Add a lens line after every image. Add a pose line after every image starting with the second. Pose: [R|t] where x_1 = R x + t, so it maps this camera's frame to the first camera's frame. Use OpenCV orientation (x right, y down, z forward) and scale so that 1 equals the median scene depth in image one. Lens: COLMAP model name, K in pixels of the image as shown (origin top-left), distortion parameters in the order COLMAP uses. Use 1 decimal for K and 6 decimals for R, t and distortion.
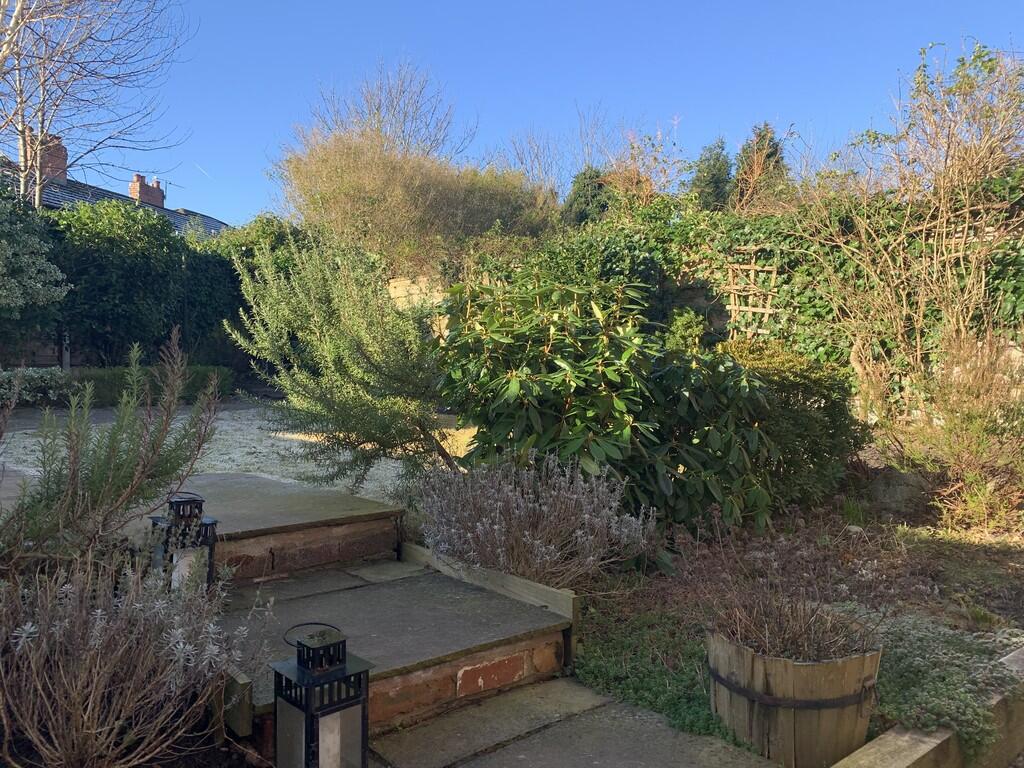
lens RADIAL K [[776.5, 0, 512.0], [0, 776.5, 384.0], [0, 0, 1]] dist [0.064459, -0.073790]
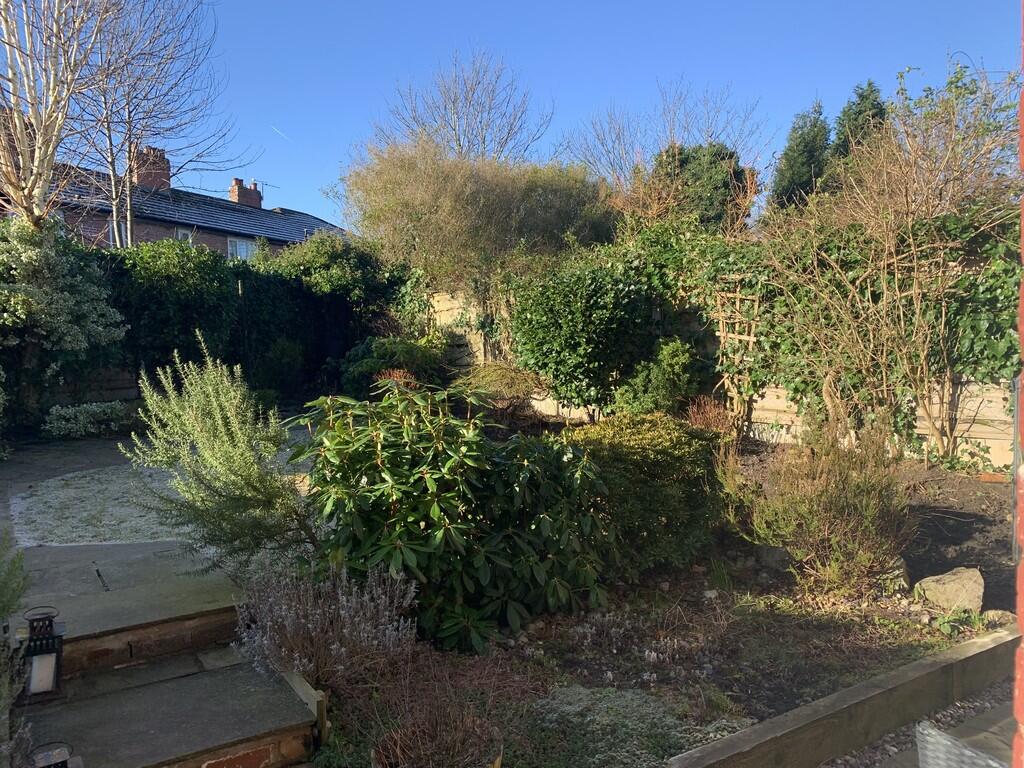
lens RADIAL K [[782.5, 0, 522.5], [0, 782.5, 389.6], [0, 0, 1]] dist [0.090402, -0.148692]
pose [[0.991059, -0.018673, -0.132114, 0.152988], [0.024422, 0.998818, 0.042029, -0.072155], [0.131173, -0.044880, 0.990343, -0.054550]]
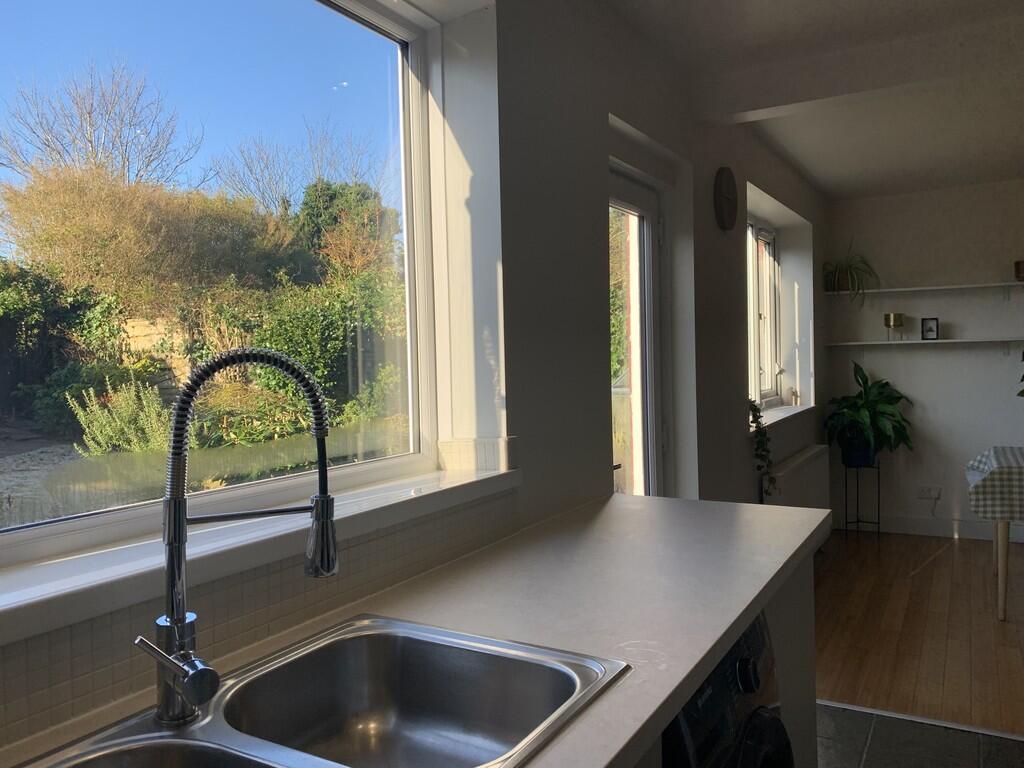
lens RADIAL K [[782.5, 0, 522.5], [0, 782.5, 389.6], [0, 0, 1]] dist [0.090402, -0.148692]
pose [[0.944849, -0.042166, 0.324780, 0.000407], [0.034740, 0.998986, 0.028635, -0.076212], [-0.325658, -0.015773, 0.945356, -0.342554]]
